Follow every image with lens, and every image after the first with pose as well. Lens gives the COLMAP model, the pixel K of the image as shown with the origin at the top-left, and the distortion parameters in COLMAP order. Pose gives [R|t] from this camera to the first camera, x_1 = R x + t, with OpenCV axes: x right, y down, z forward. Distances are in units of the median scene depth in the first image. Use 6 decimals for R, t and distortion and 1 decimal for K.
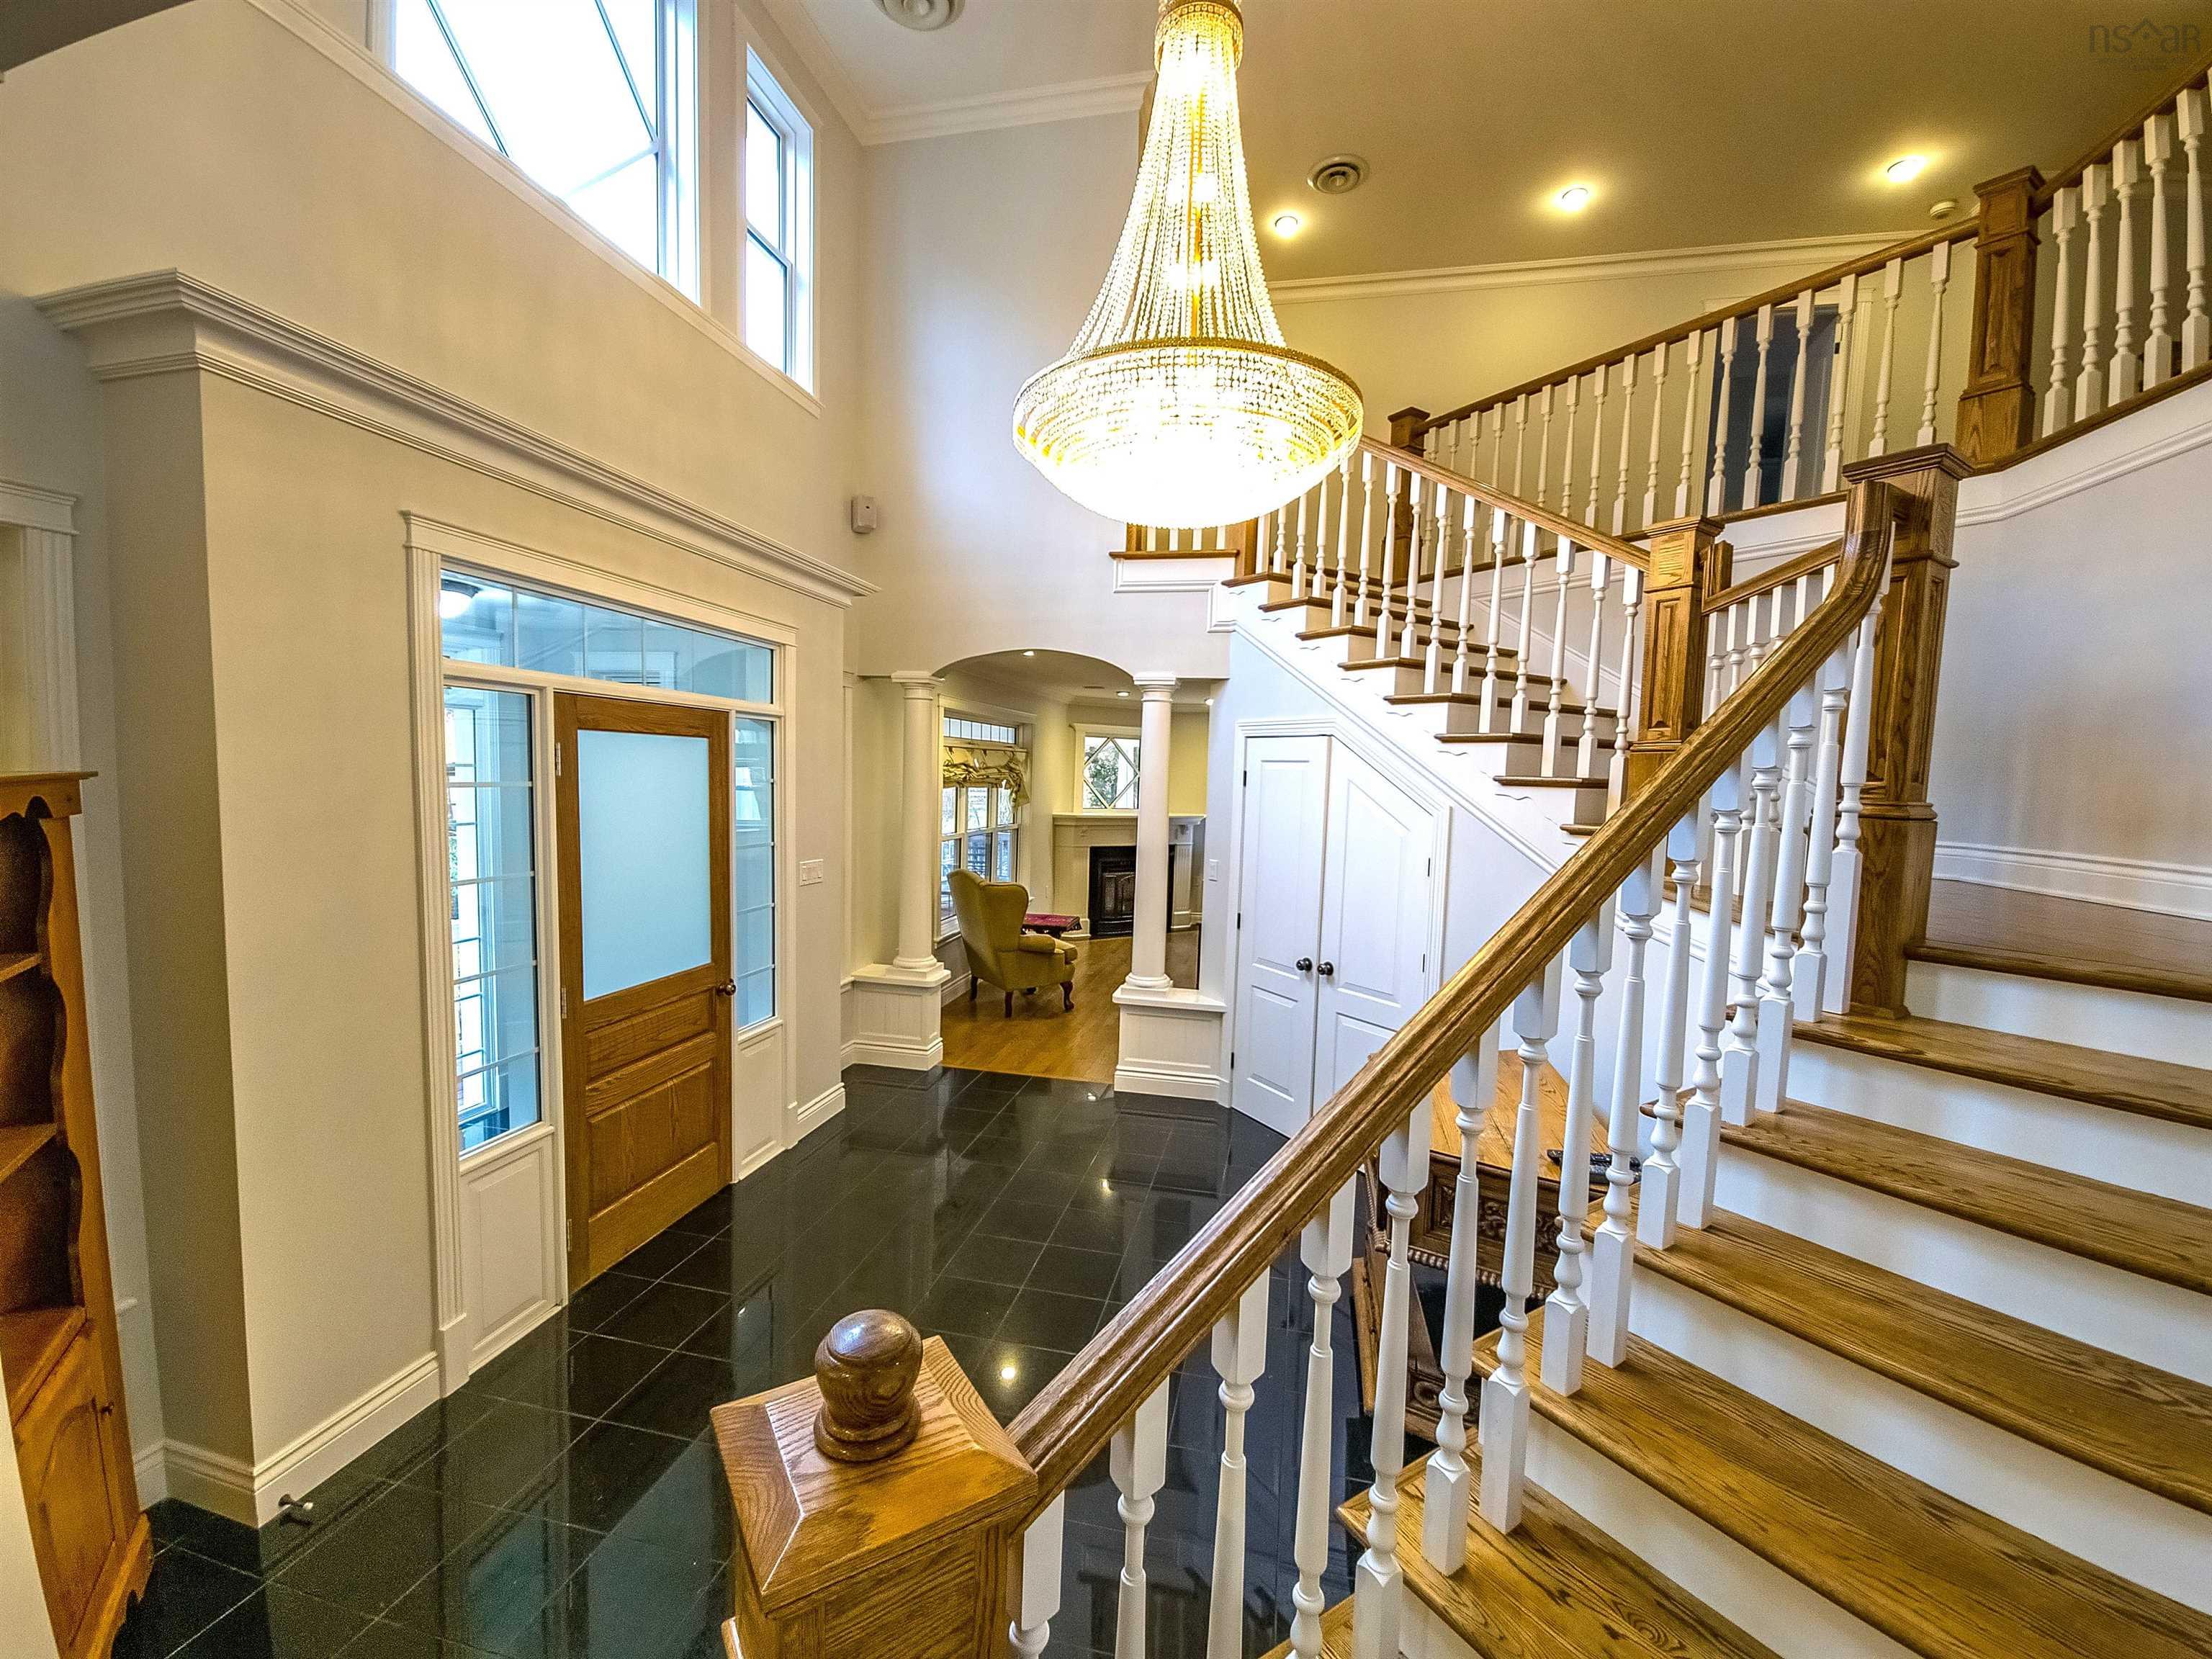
lens RADIAL K [[907.2, 0, 1107.0], [0, 907.2, 841.8], [0, 0, 1]] dist [0.012559, -0.008048]
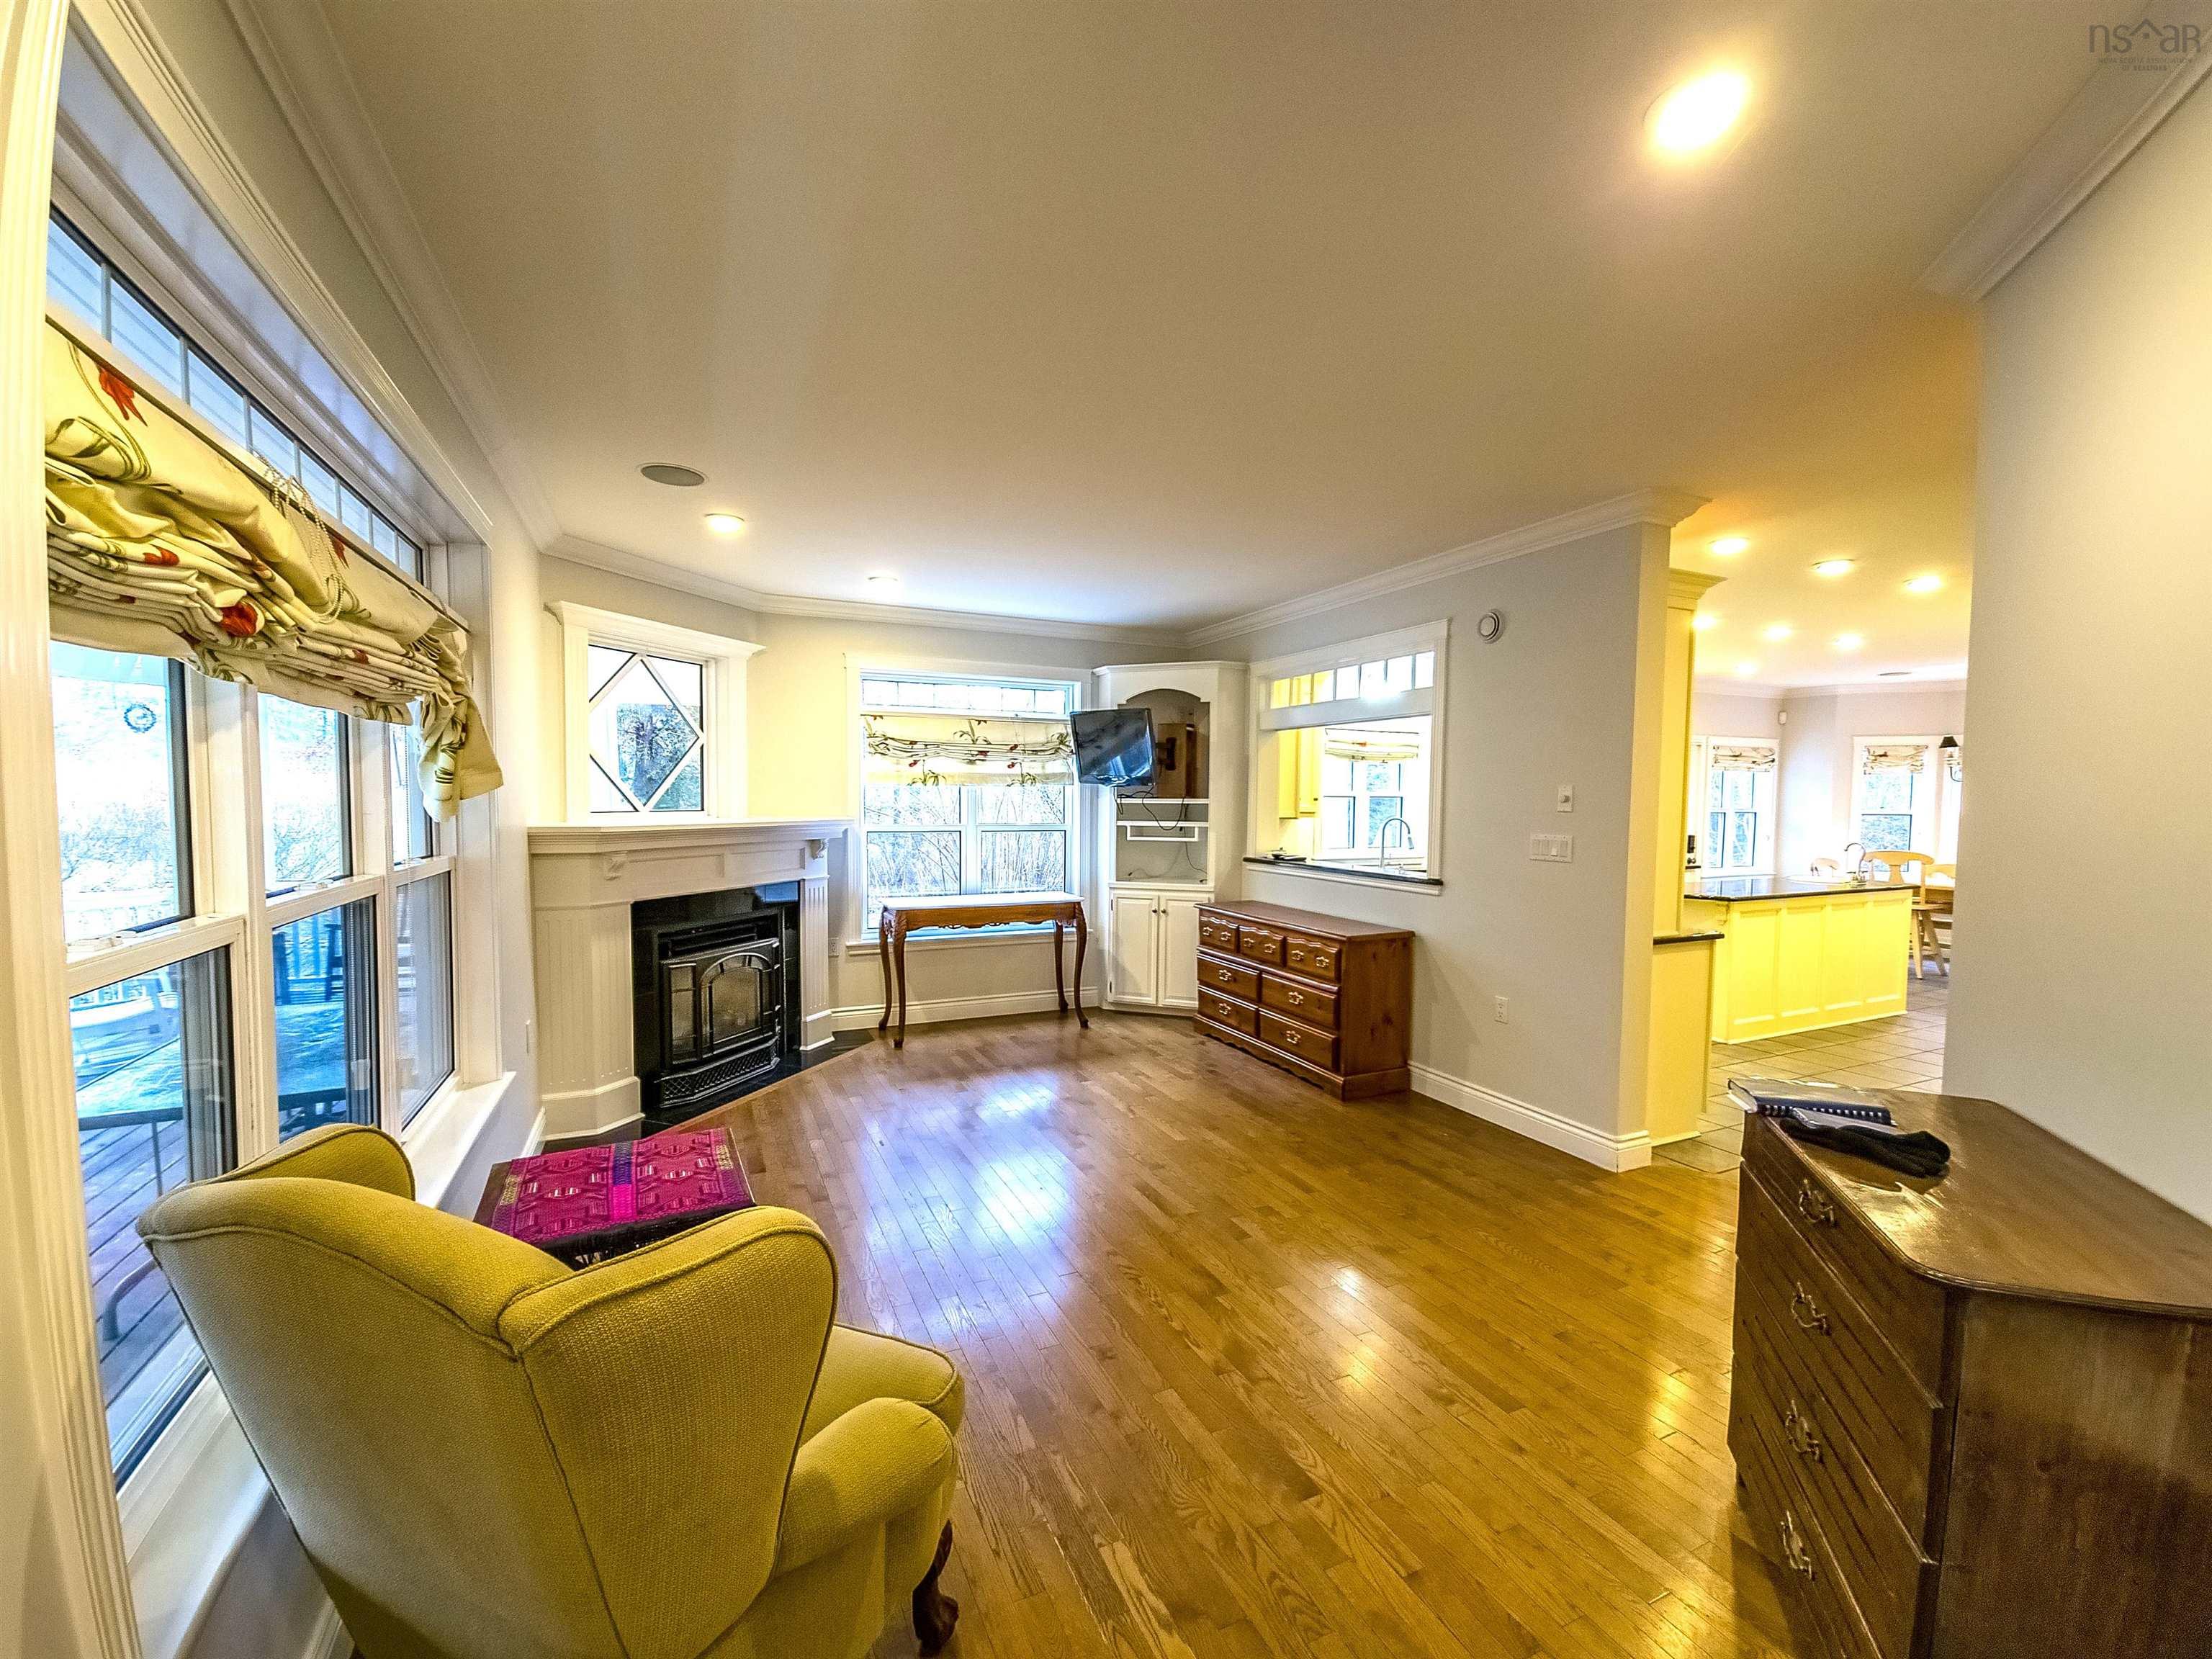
lens RADIAL K [[907.2, 0, 1107.0], [0, 907.2, 841.8], [0, 0, 1]] dist [0.012559, -0.008048]
pose [[0.795659, -0.052920, 0.603429, -0.097023], [0.063366, 0.997982, 0.003969, -0.010168], [-0.602421, 0.035079, 0.797407, 0.555329]]
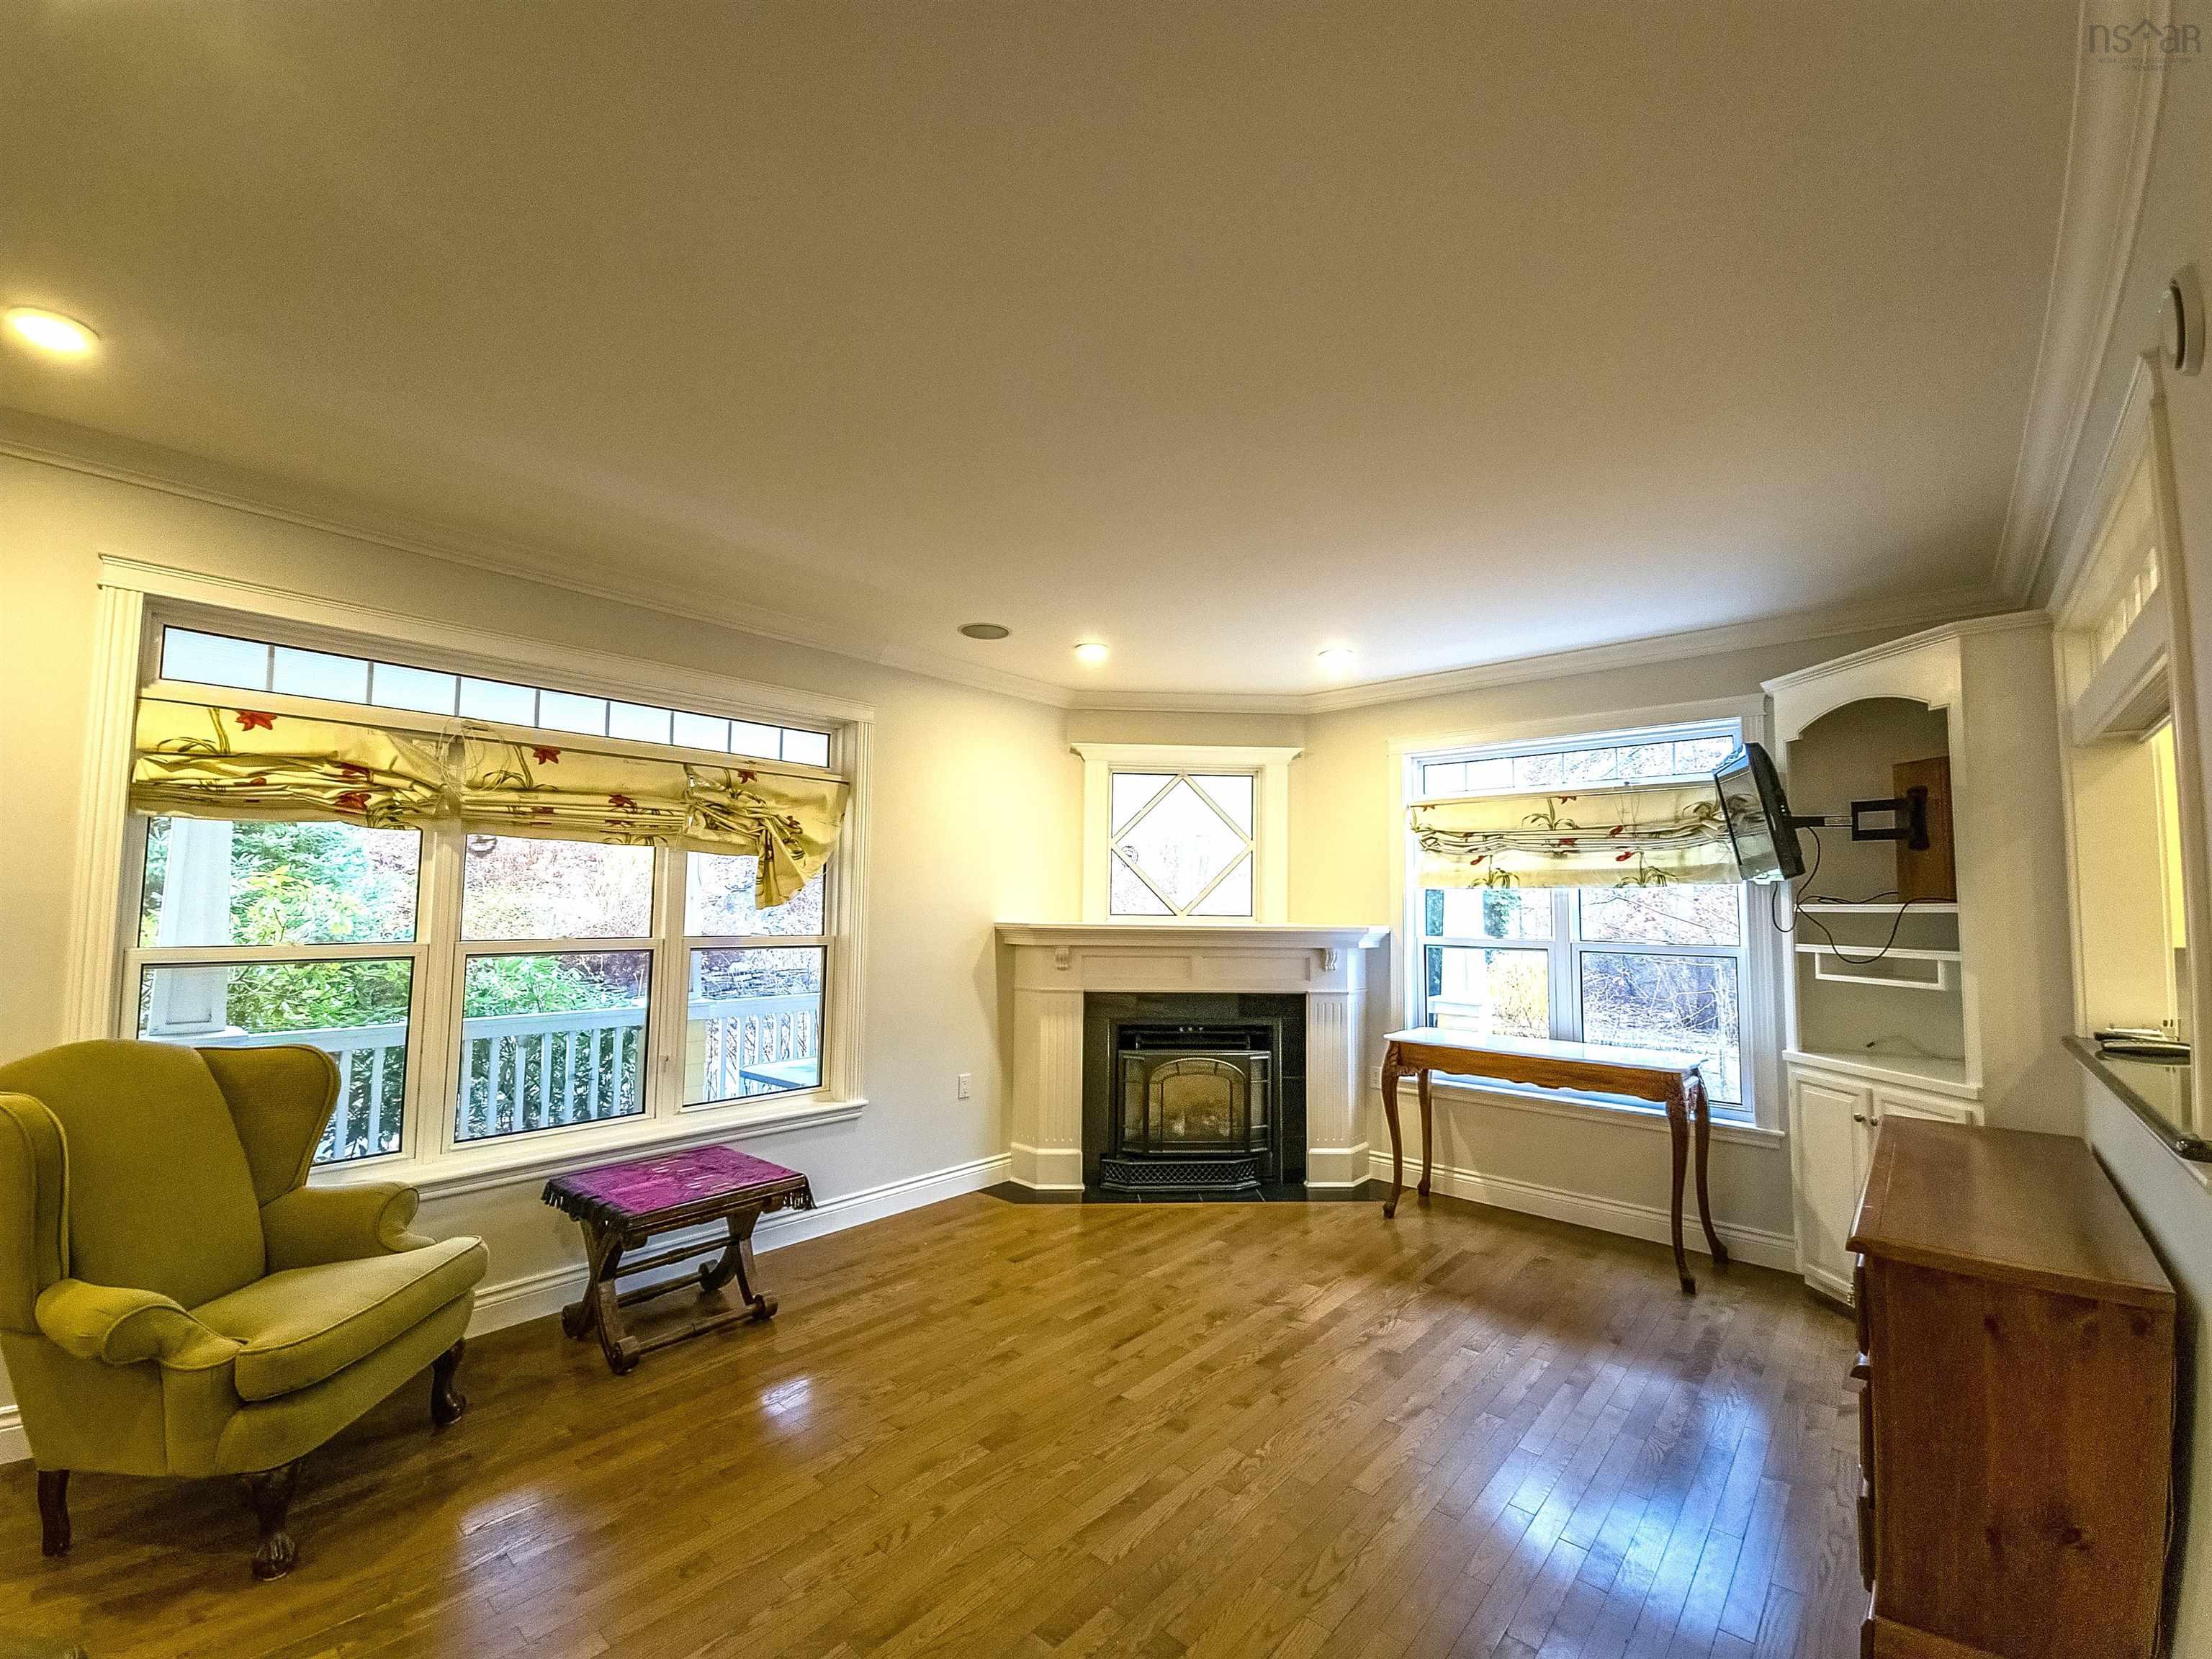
lens RADIAL K [[907.2, 0, 1107.0], [0, 907.2, 841.8], [0, 0, 1]] dist [0.012559, -0.008048]
pose [[0.874271, -0.052430, -0.482599, 0.229539], [-0.025377, 0.987854, -0.153296, 0.000521], [0.484775, 0.146269, 0.862322, 0.604570]]
